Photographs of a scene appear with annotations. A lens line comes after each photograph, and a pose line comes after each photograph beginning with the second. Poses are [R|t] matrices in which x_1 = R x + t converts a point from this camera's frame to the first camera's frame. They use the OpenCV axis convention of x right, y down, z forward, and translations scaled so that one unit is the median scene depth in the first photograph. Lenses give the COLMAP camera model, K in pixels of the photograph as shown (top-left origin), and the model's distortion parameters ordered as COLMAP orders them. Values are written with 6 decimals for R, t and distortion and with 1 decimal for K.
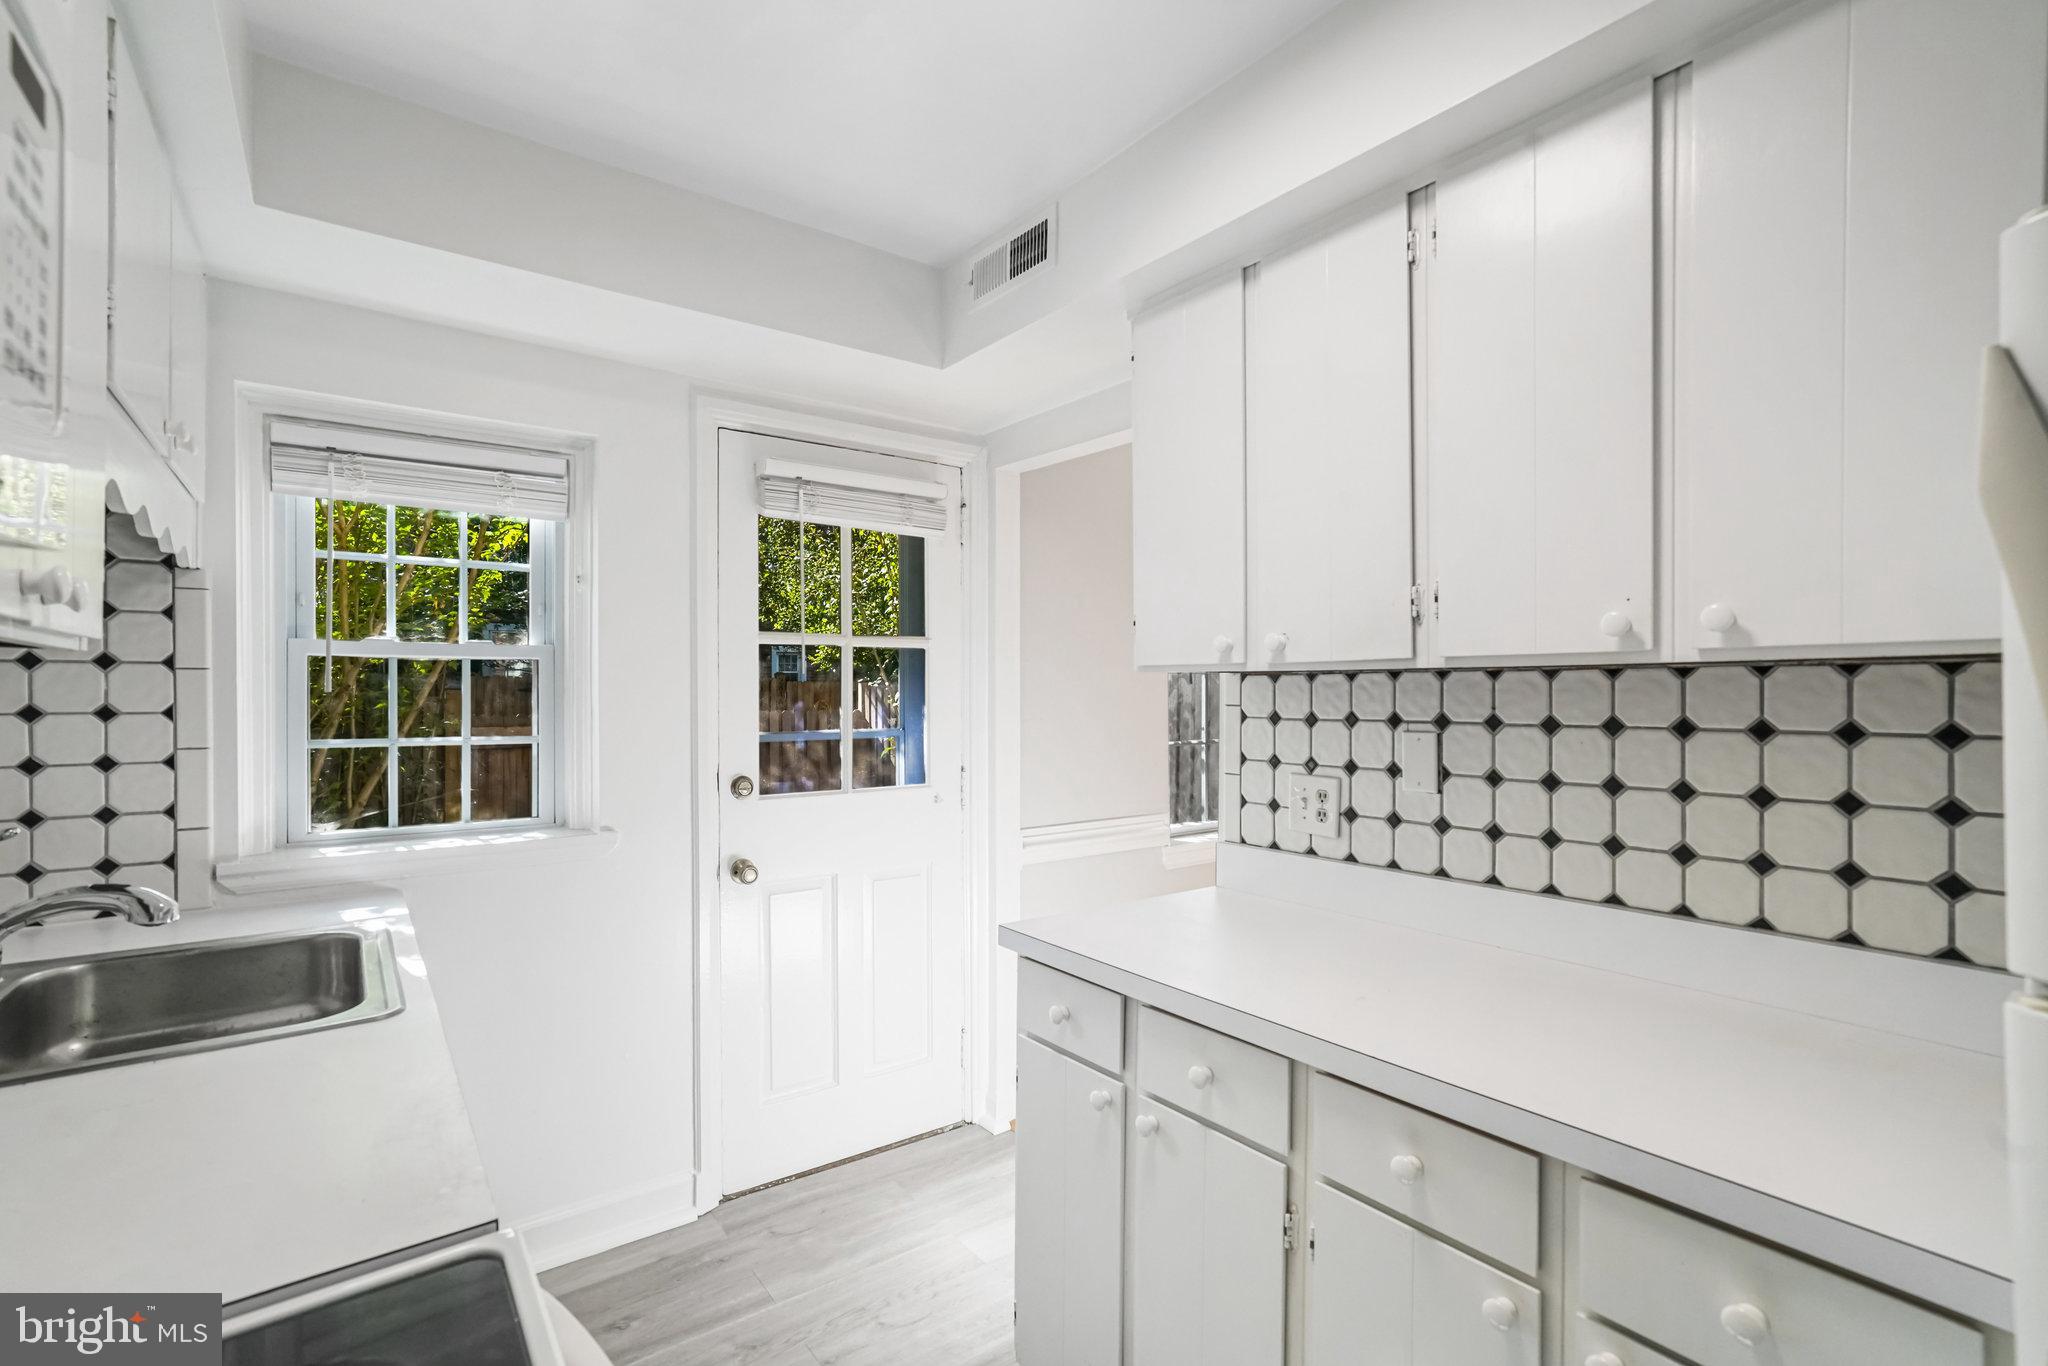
lens RADIAL K [[971.8, 0, 1007.9], [0, 971.8, 688.0], [0, 0, 1]] dist [-0.008489, 0.006439]
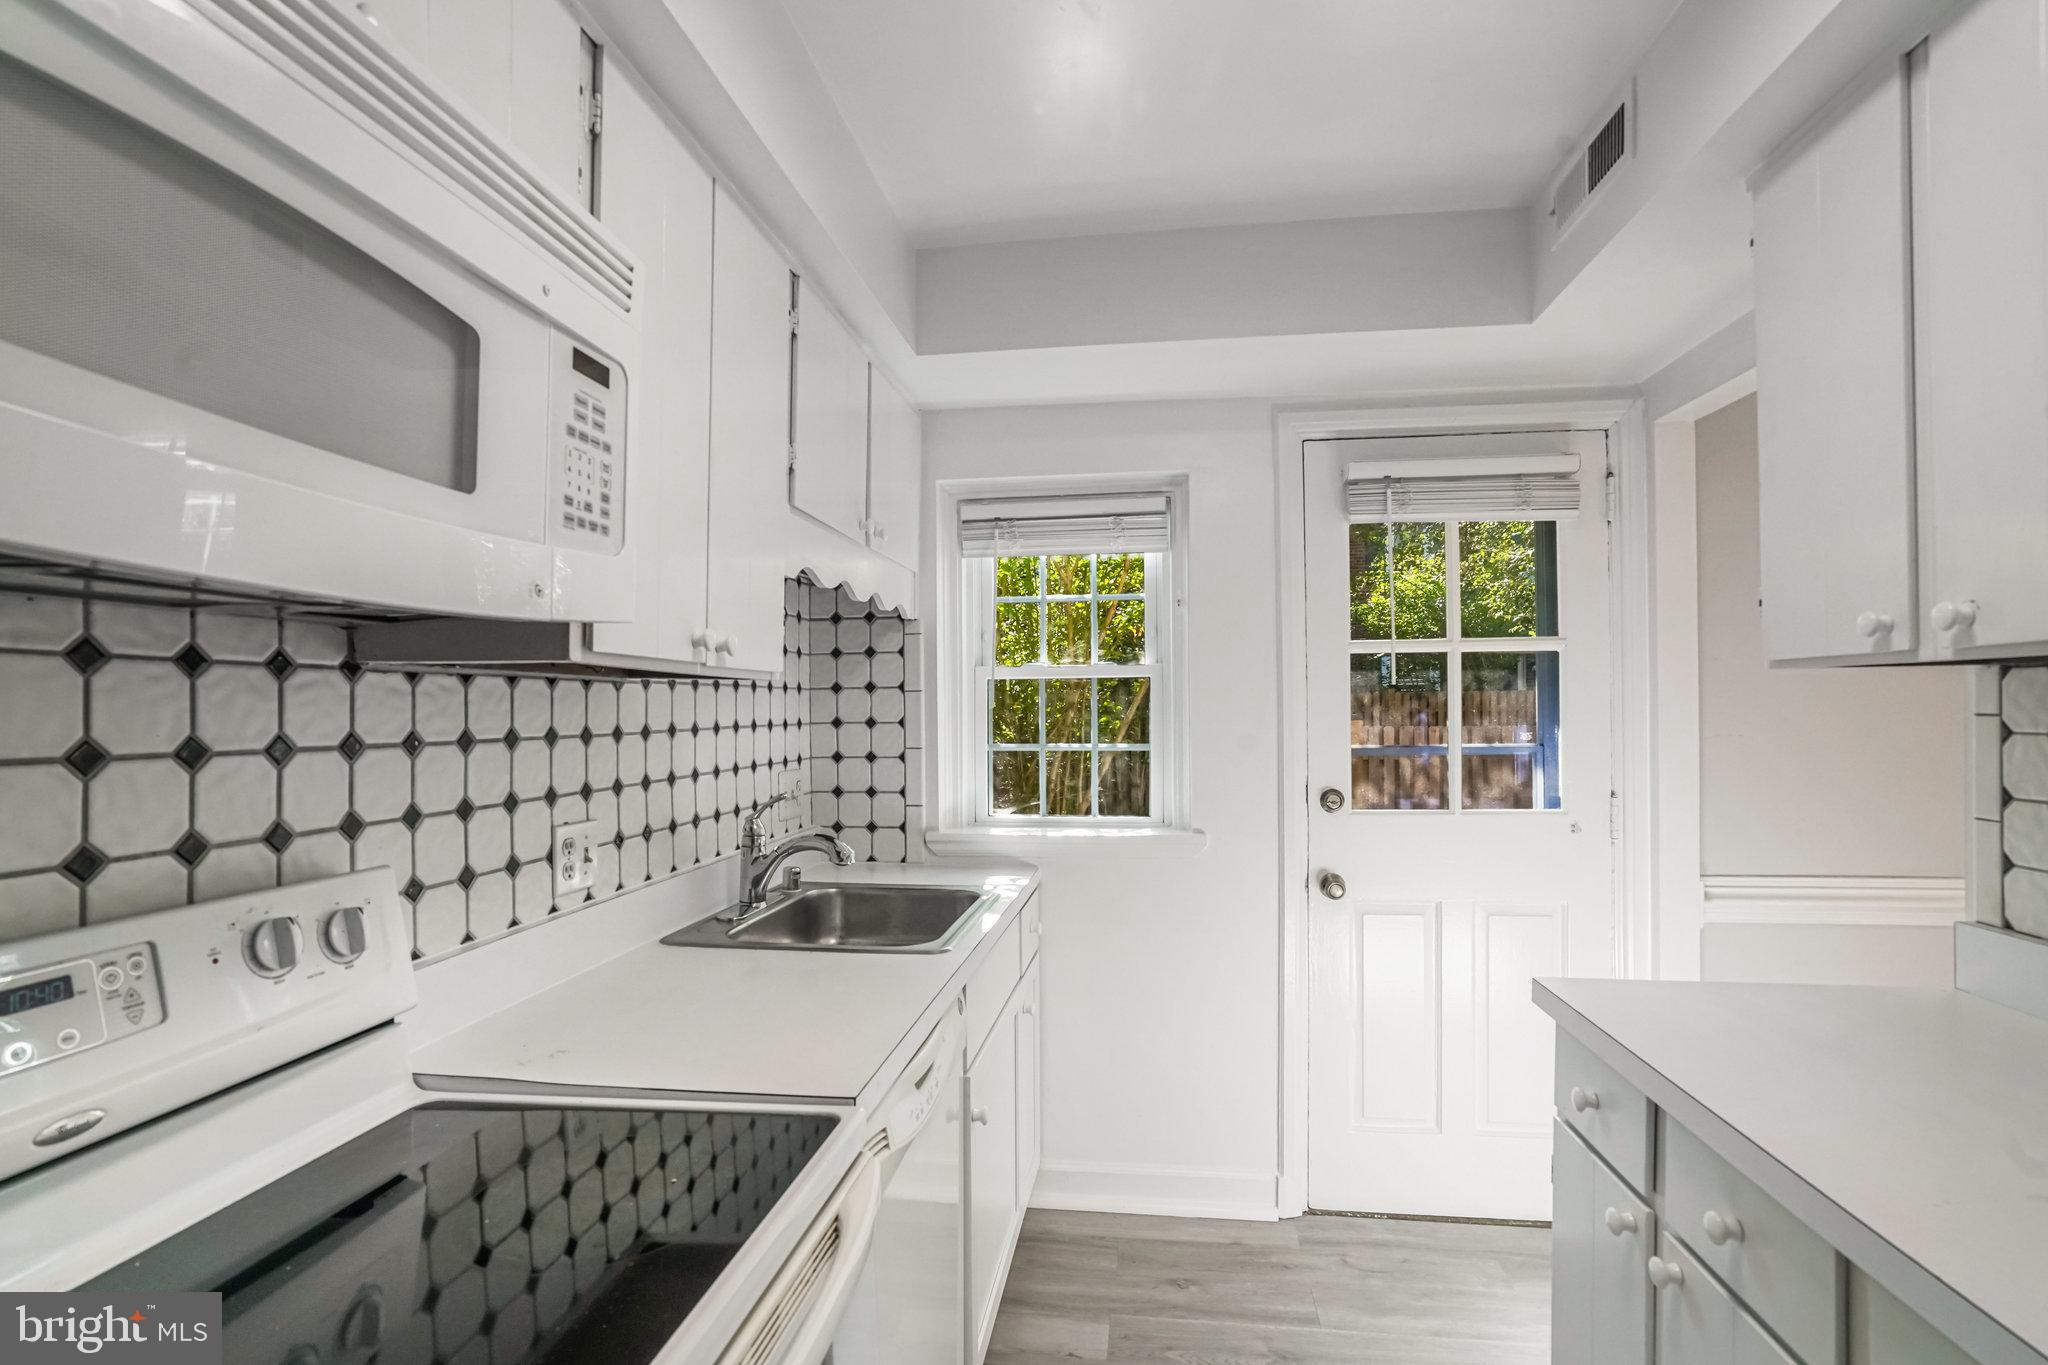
lens RADIAL K [[971.8, 0, 1003.6], [0, 971.8, 700.0], [0, 0, 1]] dist [-0.008489, 0.006439]
pose [[0.717729, -0.014080, -0.696180, 0.197425], [0.011166, 0.999900, -0.008711, 0.005842], [0.696232, -0.001521, 0.717815, 0.068846]]
